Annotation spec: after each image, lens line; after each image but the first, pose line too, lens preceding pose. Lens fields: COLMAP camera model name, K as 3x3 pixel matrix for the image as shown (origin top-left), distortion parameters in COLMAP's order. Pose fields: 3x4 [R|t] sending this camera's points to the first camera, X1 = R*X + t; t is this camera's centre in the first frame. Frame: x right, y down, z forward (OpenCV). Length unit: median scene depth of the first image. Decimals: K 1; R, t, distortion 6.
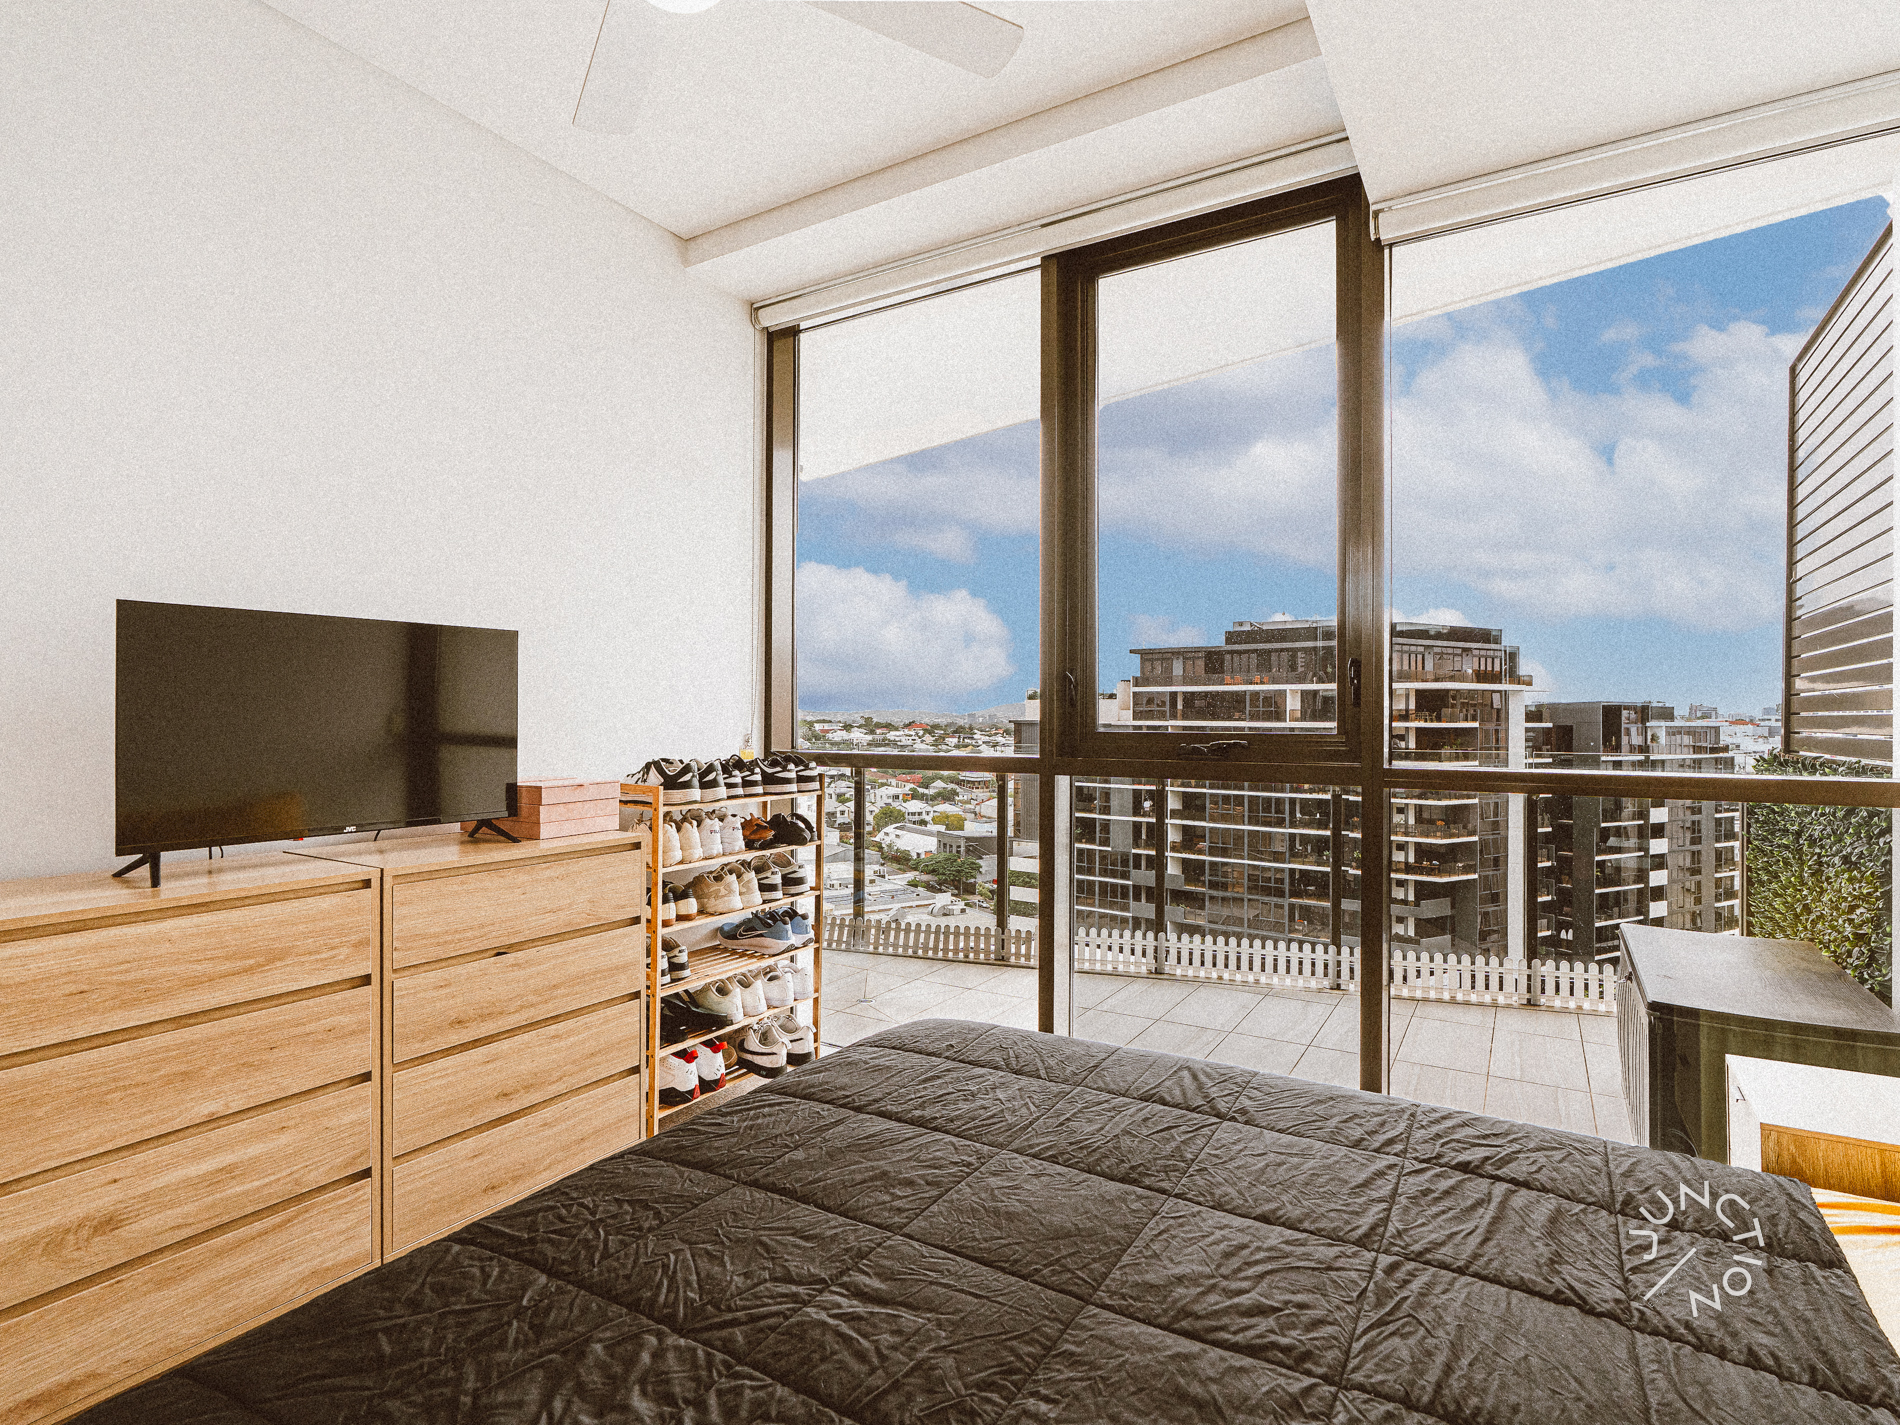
lens RADIAL K [[958.2, 0, 952.9], [0, 958.2, 712.0], [0, 0, 1]] dist [-0.005483, 0.000790]
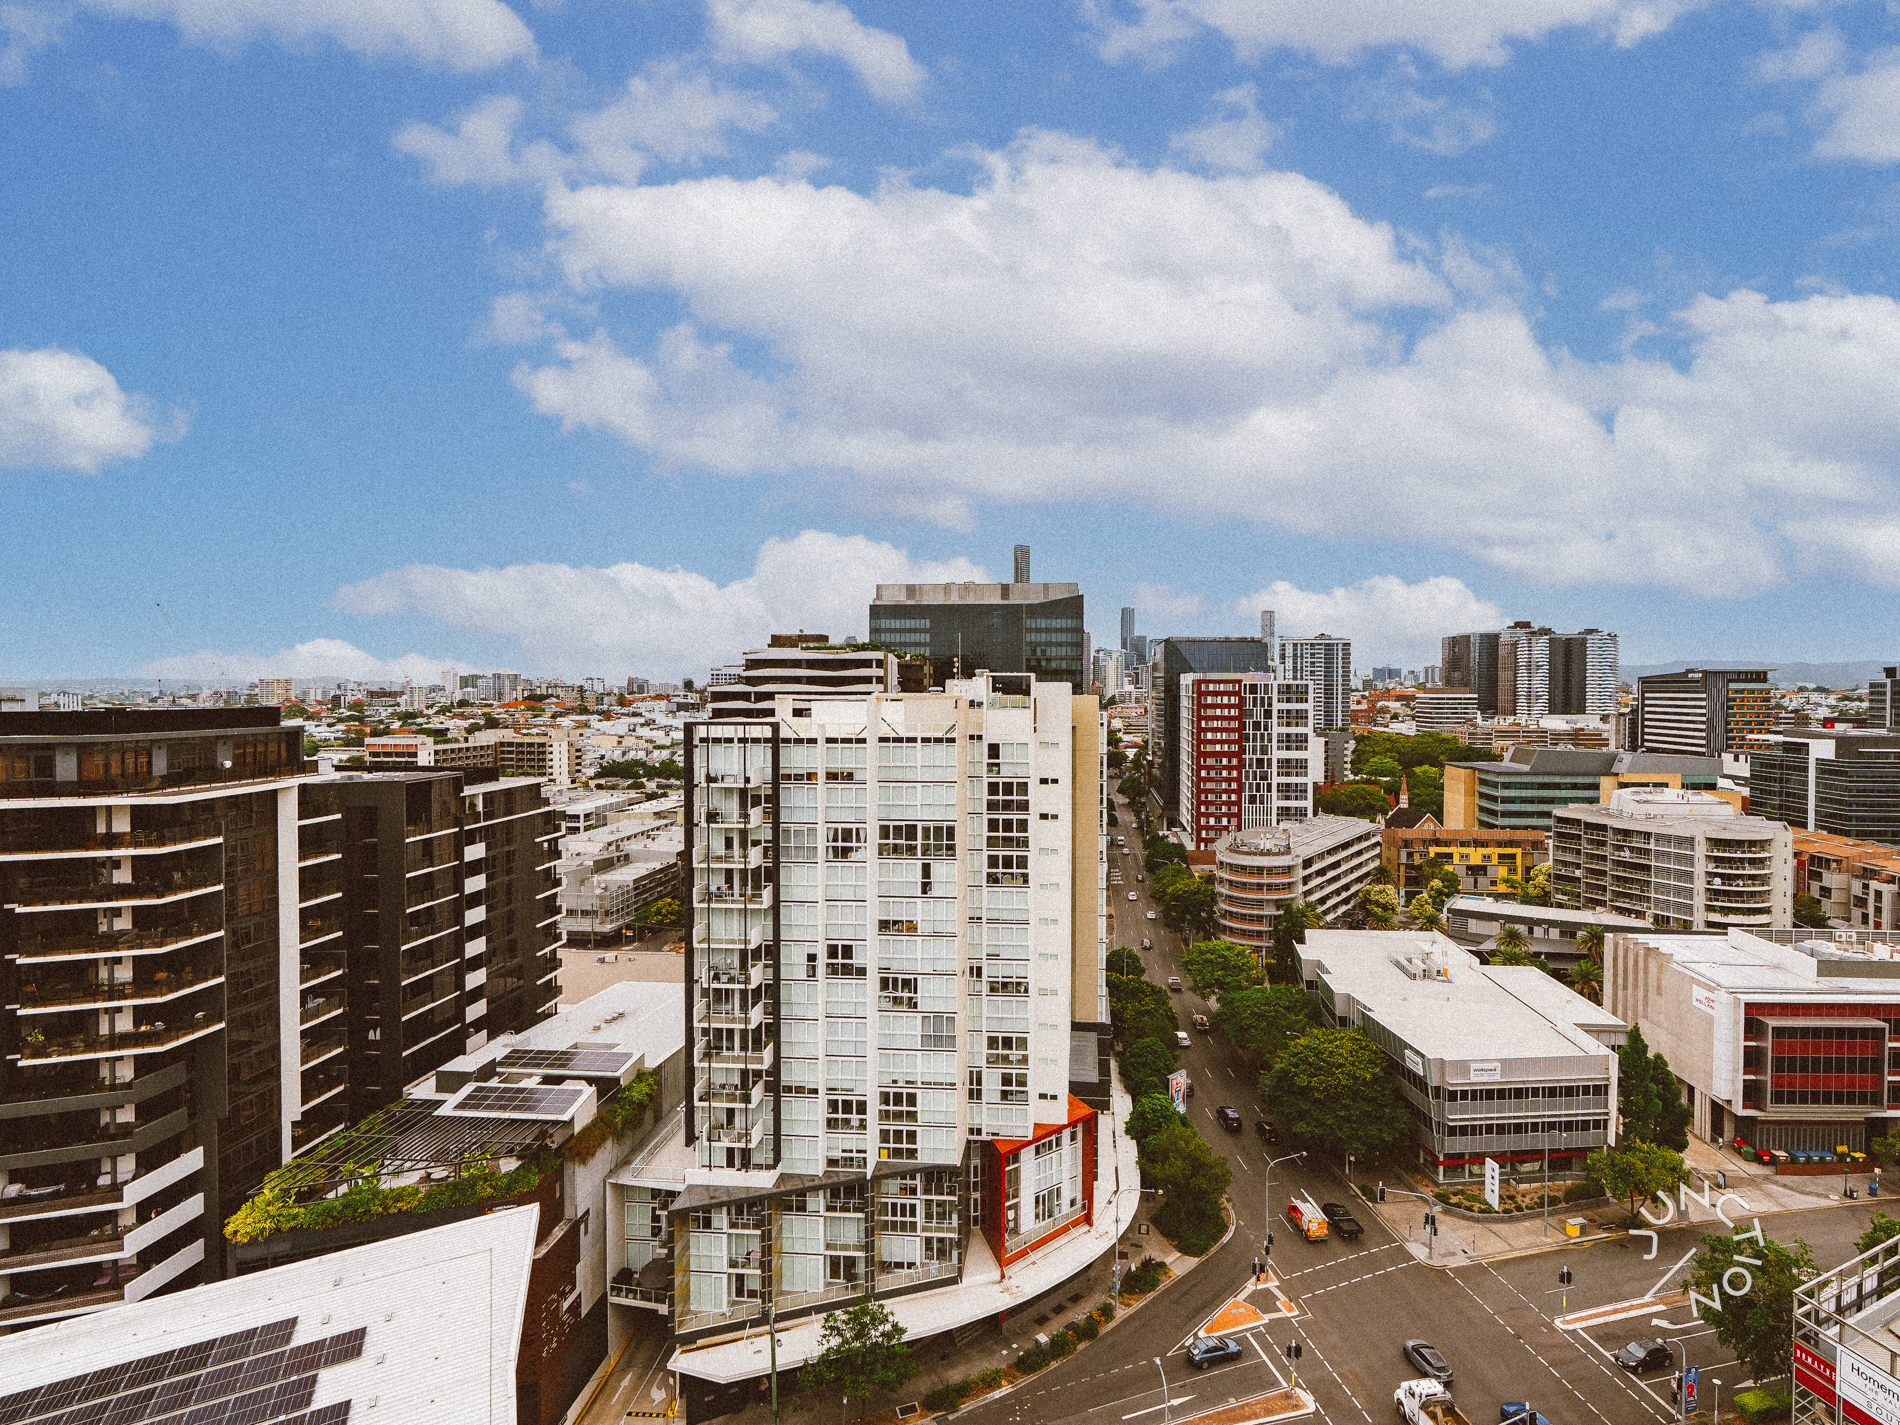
lens RADIAL K [[1004.7, 0, 1004.2], [0, 1004.7, 702.9], [0, 0, 1]] dist [-0.009651, 0.002354]
pose [[0.533987, -0.019229, 0.845274, 0.159094], [-0.002777, 0.999696, 0.024496, -0.106863], [-0.845488, -0.015428, 0.533771, -0.013123]]
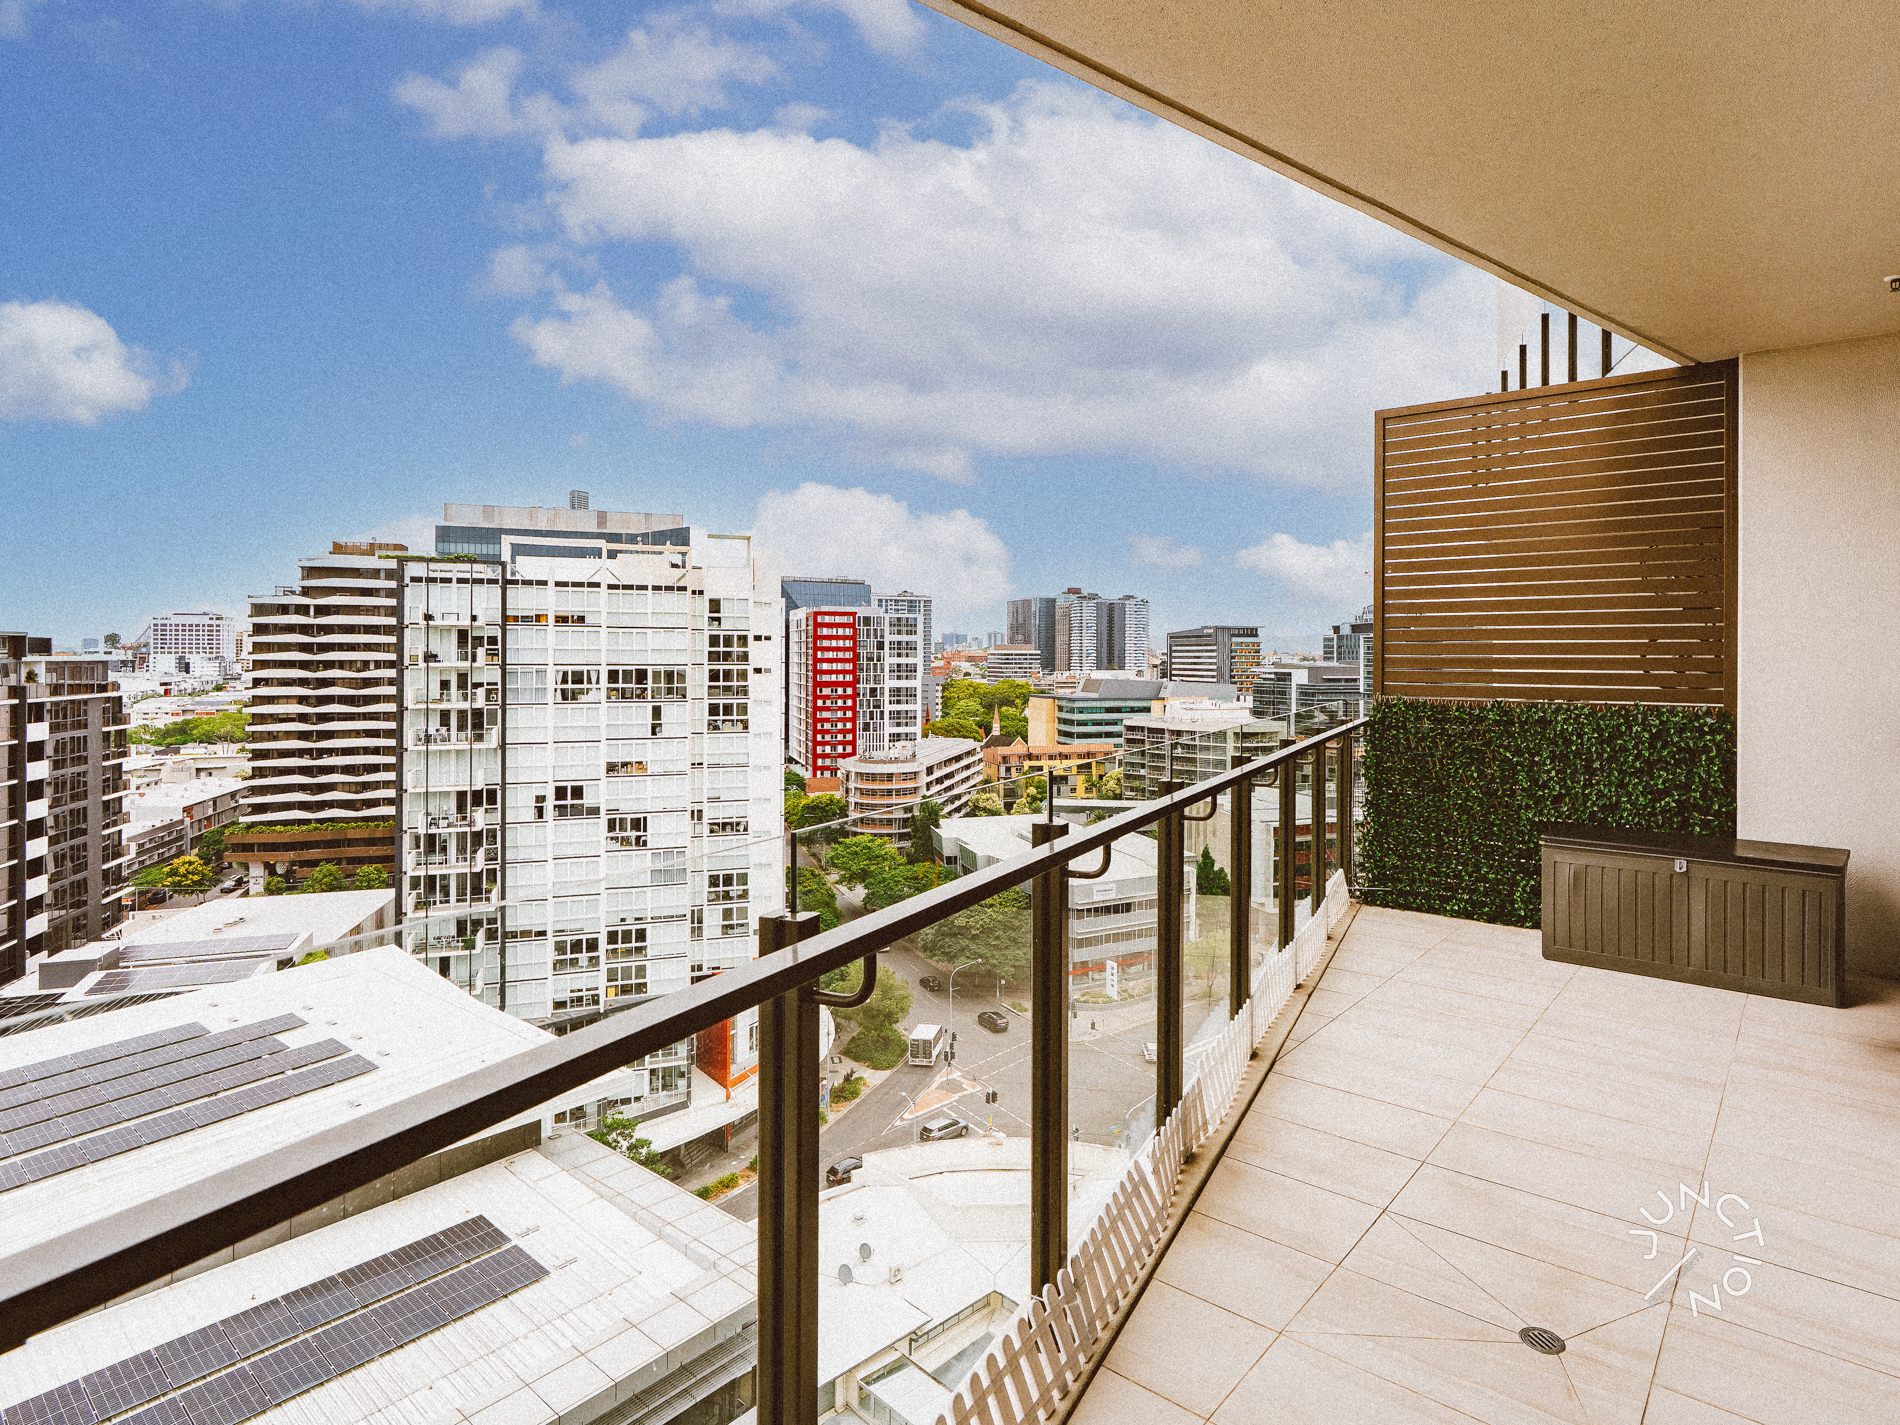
lens RADIAL K [[1032.2, 0, 1027.9], [0, 1032.2, 655.6], [0, 0, 1]] dist [-0.002441, 0.001726]
pose [[0.122283, -0.003997, 0.992487, -0.029216], [-0.007499, 0.999960, 0.004951, -0.000824], [-0.992467, -0.008048, 0.122248, 0.056799]]
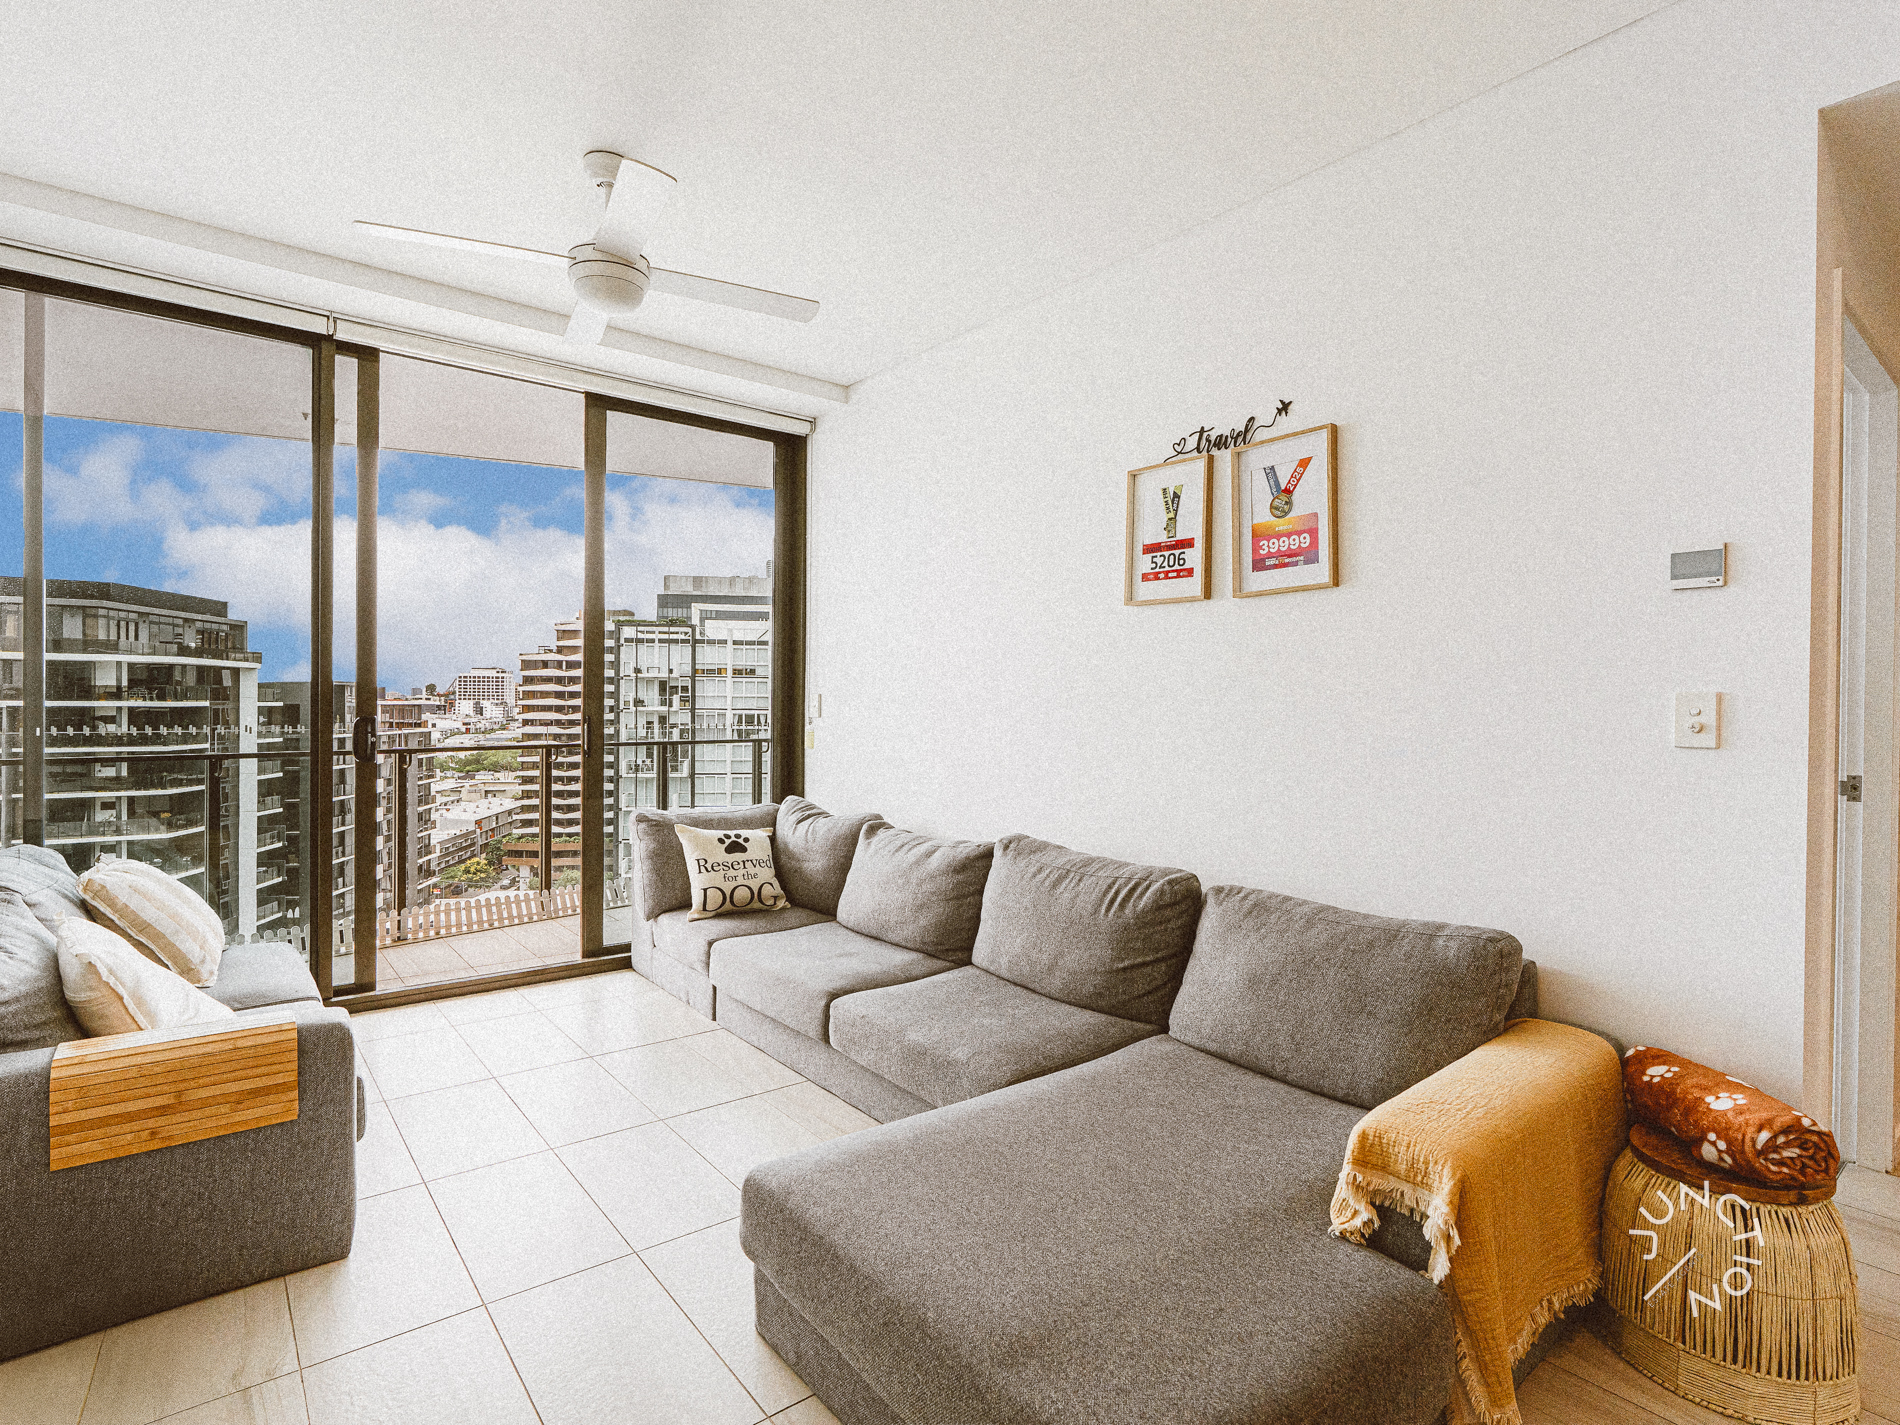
lens RADIAL K [[958.2, 0, 952.9], [0, 958.2, 712.0], [0, 0, 1]] dist [-0.005483, 0.000790]
pose [[0.342931, -0.010396, 0.939303, -0.057553], [-0.010862, 0.999828, 0.015032, -0.000320], [-0.939298, -0.015357, 0.342759, 0.011171]]
